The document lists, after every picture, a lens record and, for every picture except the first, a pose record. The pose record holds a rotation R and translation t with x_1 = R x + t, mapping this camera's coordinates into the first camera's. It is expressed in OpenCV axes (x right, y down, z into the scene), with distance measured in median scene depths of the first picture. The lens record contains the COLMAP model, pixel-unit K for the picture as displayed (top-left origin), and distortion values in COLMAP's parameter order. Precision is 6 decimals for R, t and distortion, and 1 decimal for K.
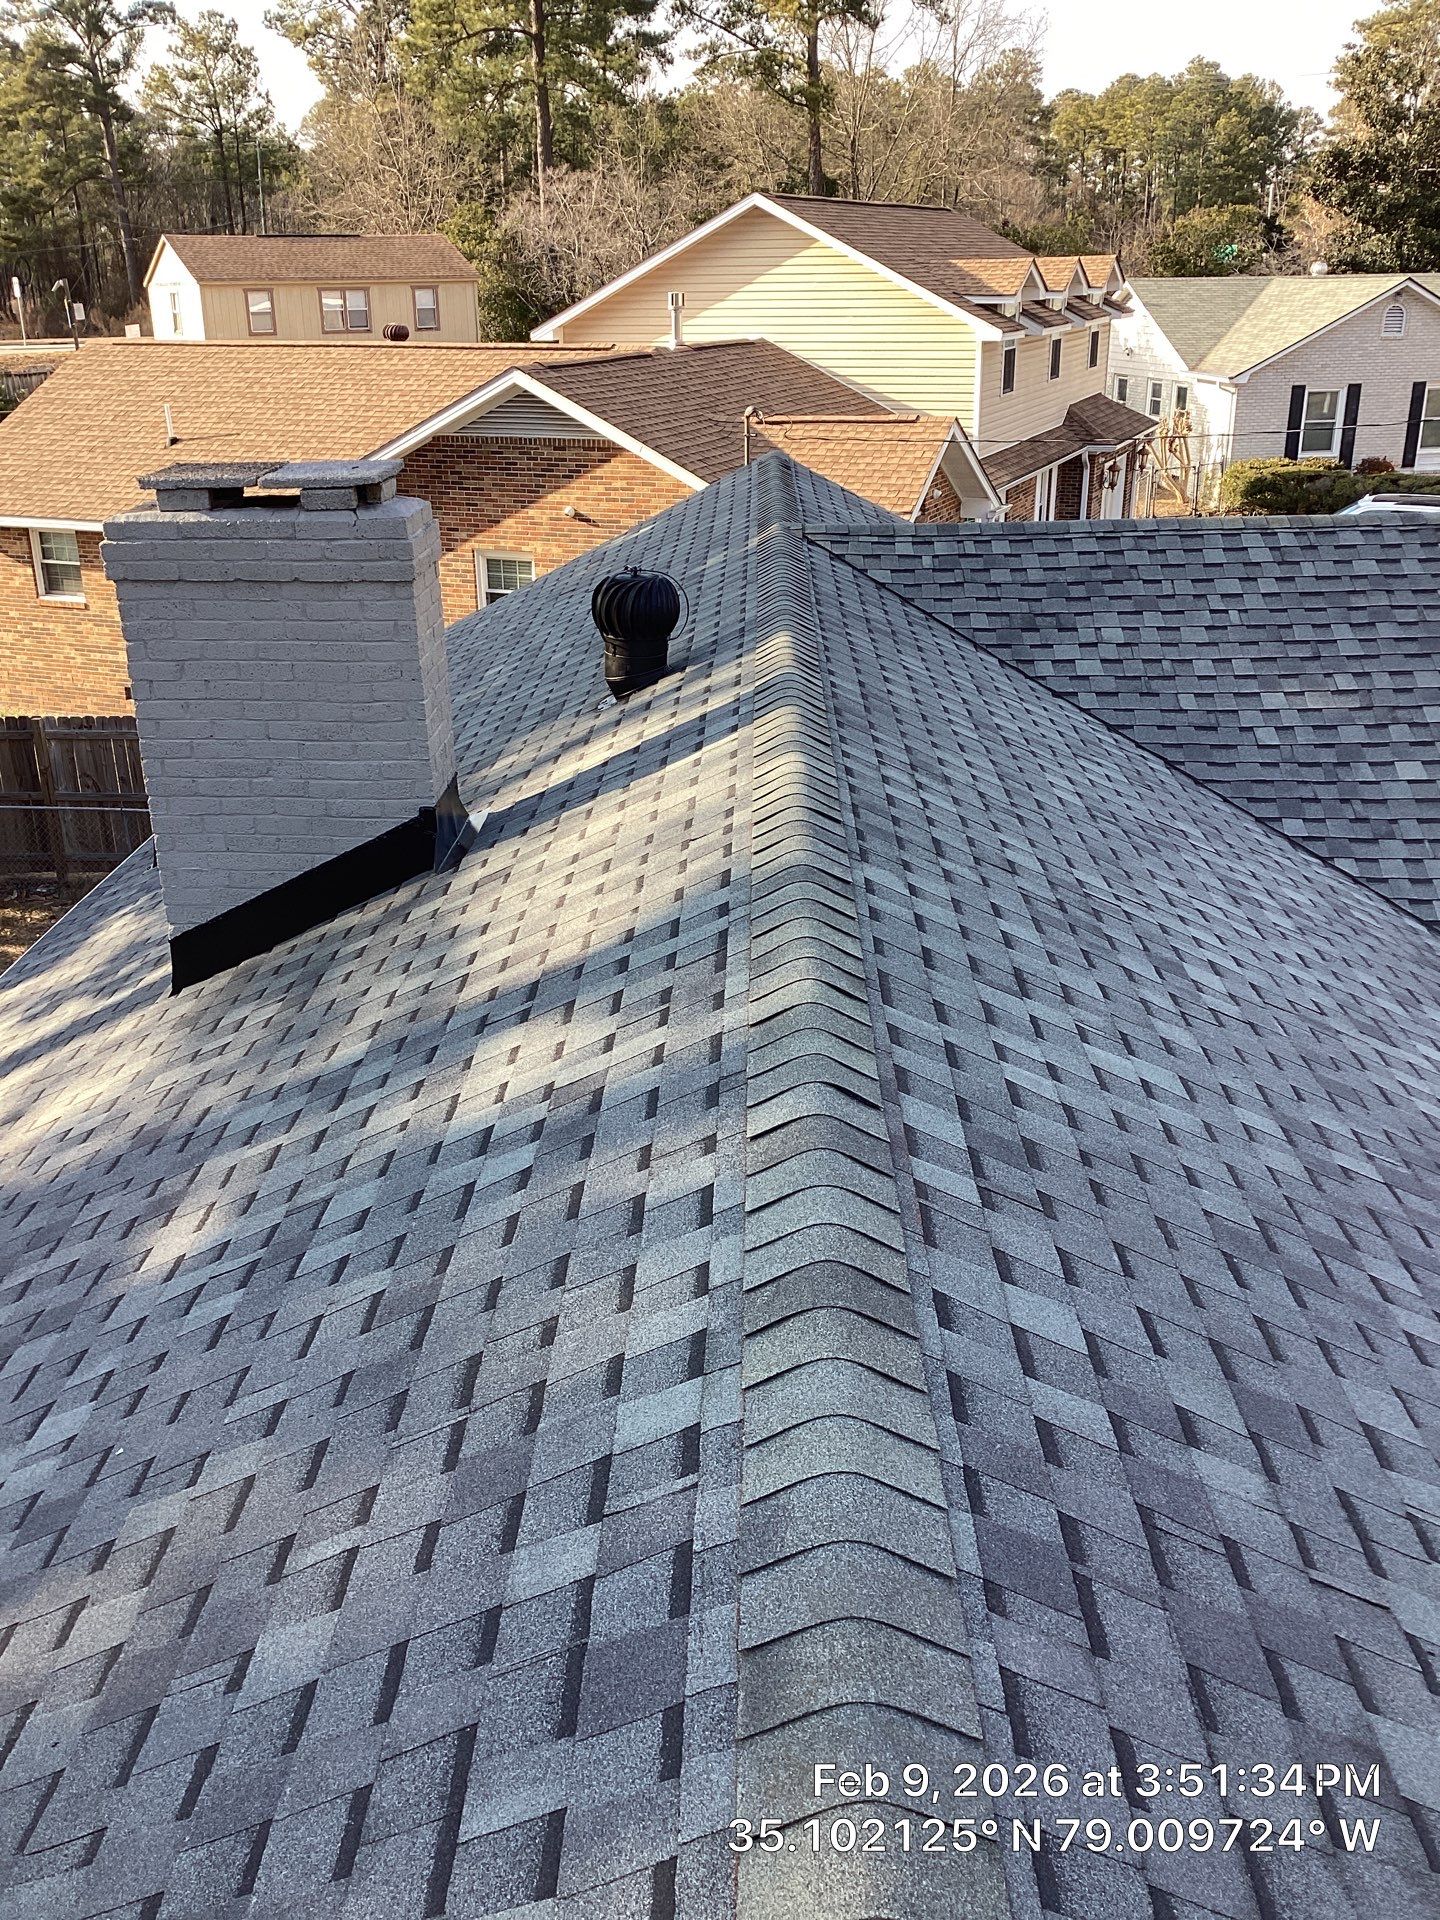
lens RADIAL K [[1728.5, 0, 755.5], [0, 1728.5, 998.8], [0, 0, 1]] dist [0.095053, -0.164423]
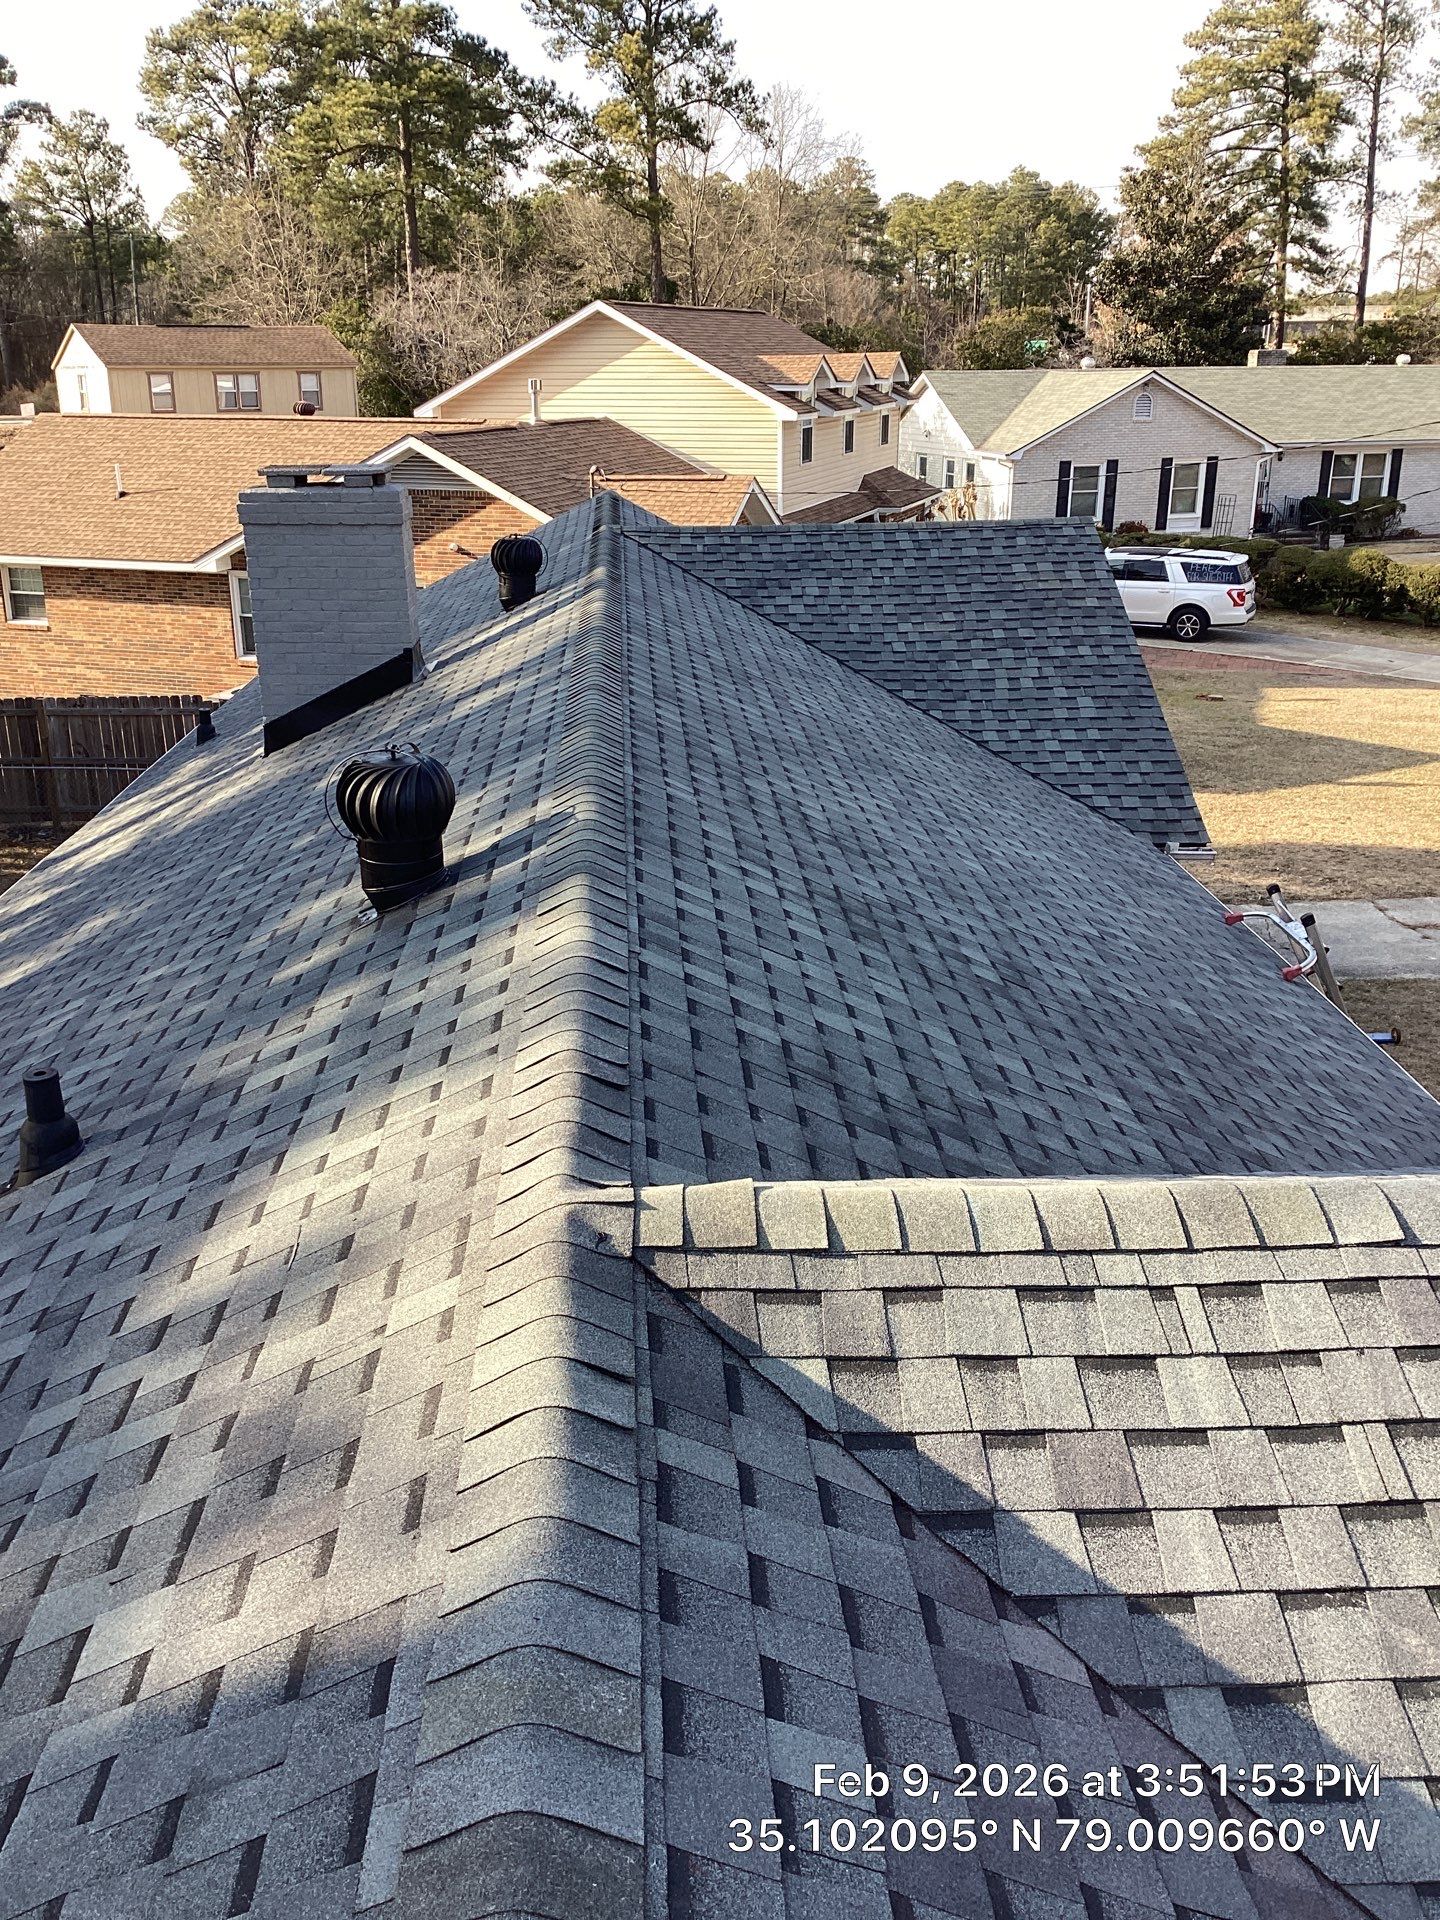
lens RADIAL K [[1735.3, 0, 746.4], [0, 1735.3, 992.0], [0, 0, 1]] dist [0.120668, -0.207378]
pose [[0.997398, -0.017055, 0.070040, 0.007983], [0.020486, 0.998610, -0.048564, 0.078414], [-0.069114, 0.049873, 0.996361, -0.193164]]
